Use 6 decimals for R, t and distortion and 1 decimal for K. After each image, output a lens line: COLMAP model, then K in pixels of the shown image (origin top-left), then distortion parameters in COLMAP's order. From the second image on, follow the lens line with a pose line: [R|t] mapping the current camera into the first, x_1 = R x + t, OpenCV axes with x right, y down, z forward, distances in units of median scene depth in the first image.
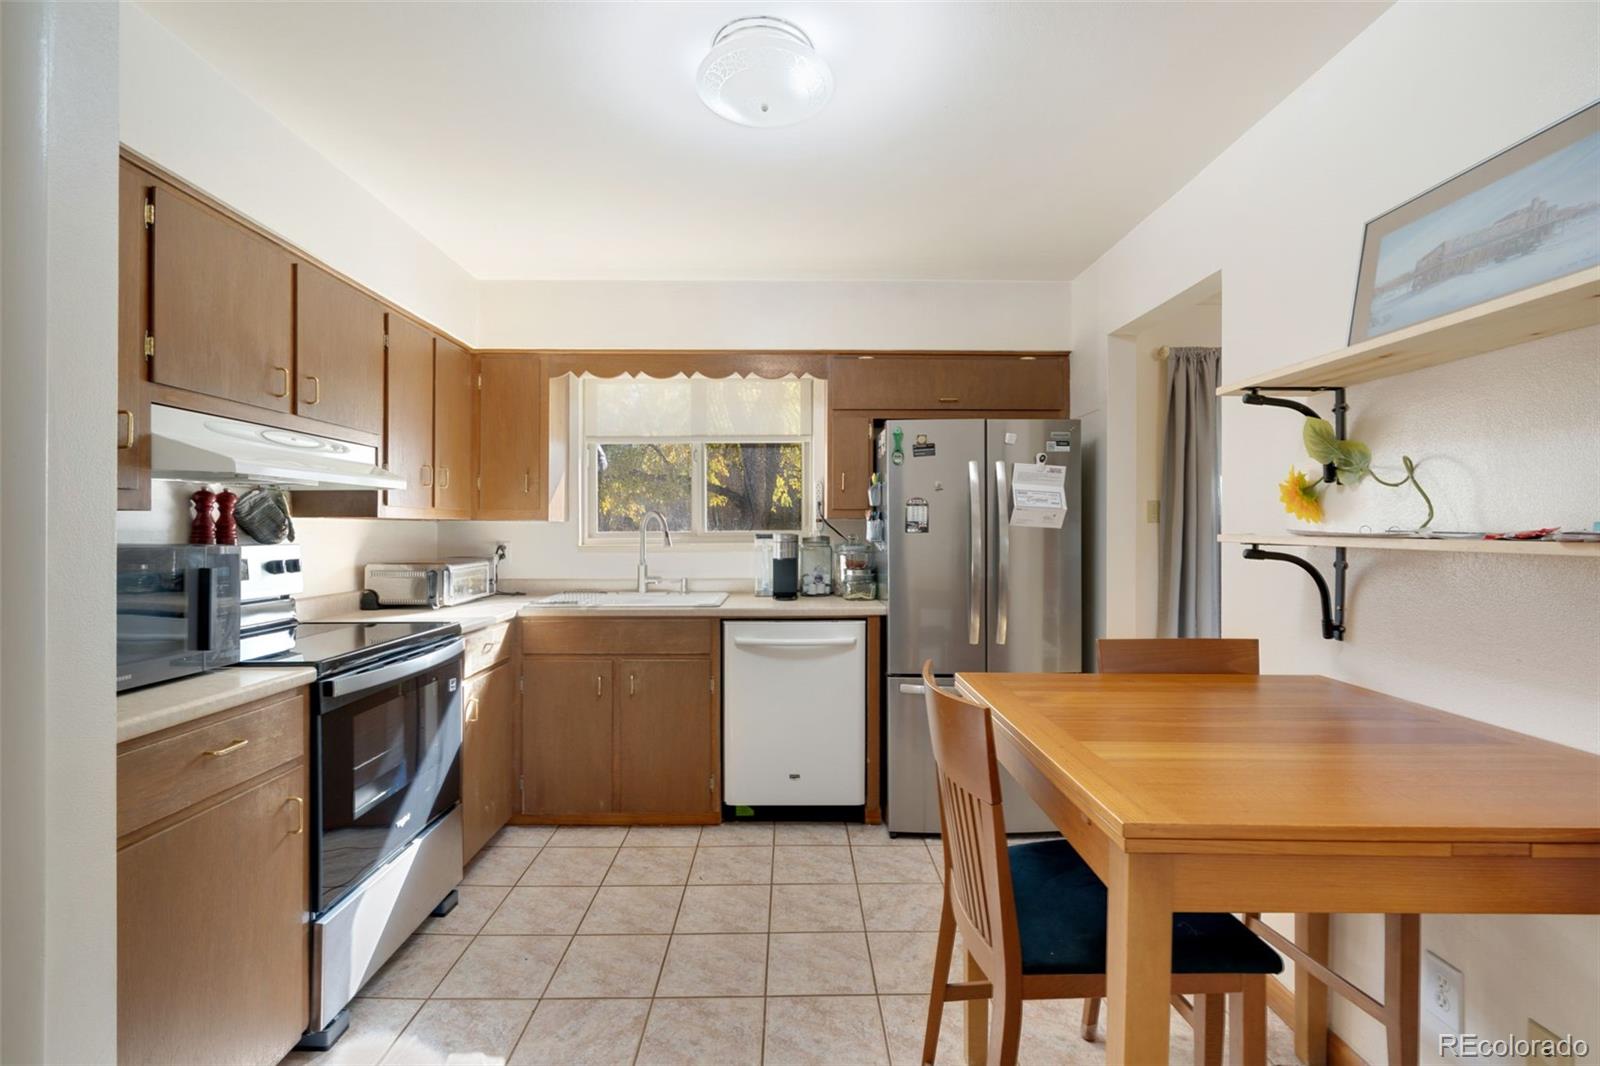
lens RADIAL K [[728.1, 0, 800.0], [0, 728.1, 528.1], [0, 0, 1]] dist [0.001891, 0.000510]
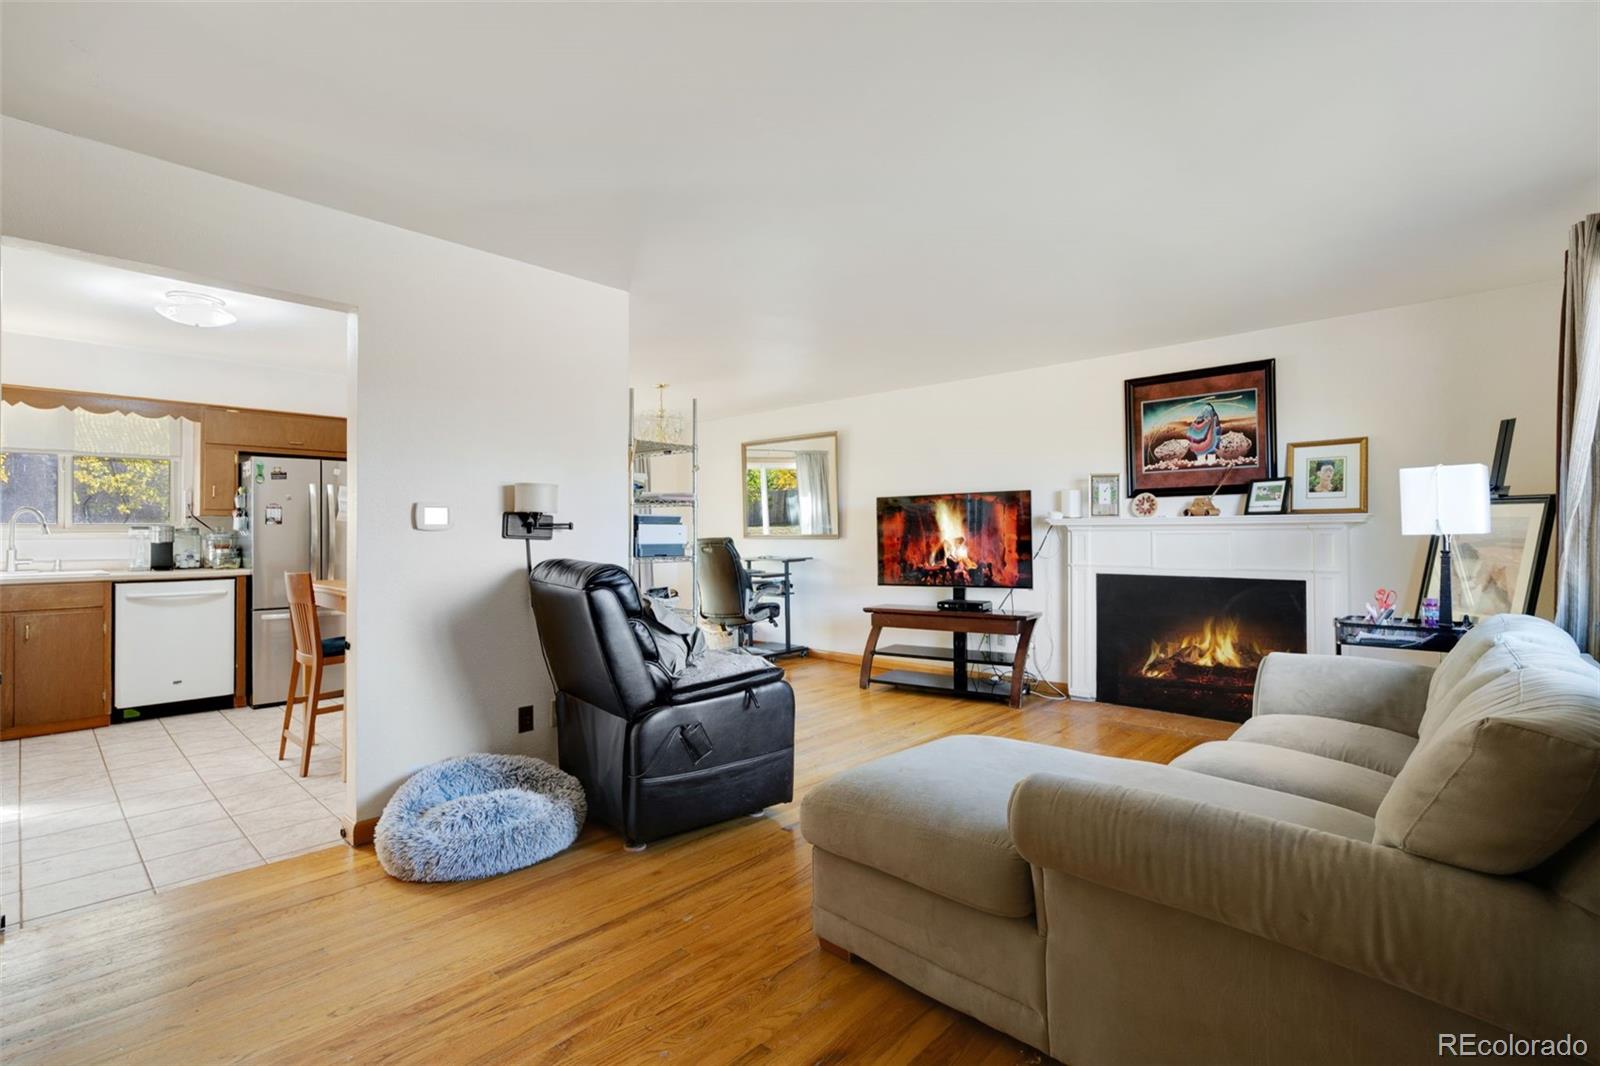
lens RADIAL K [[728.1, 0, 800.0], [0, 728.1, 528.1], [0, 0, 1]] dist [0.001891, 0.000510]
pose [[0.694403, -0.000779, 0.719586, -0.192804], [0.004004, 0.999988, -0.002782, 0.022913], [-0.719575, 0.004813, 0.694398, -0.973539]]
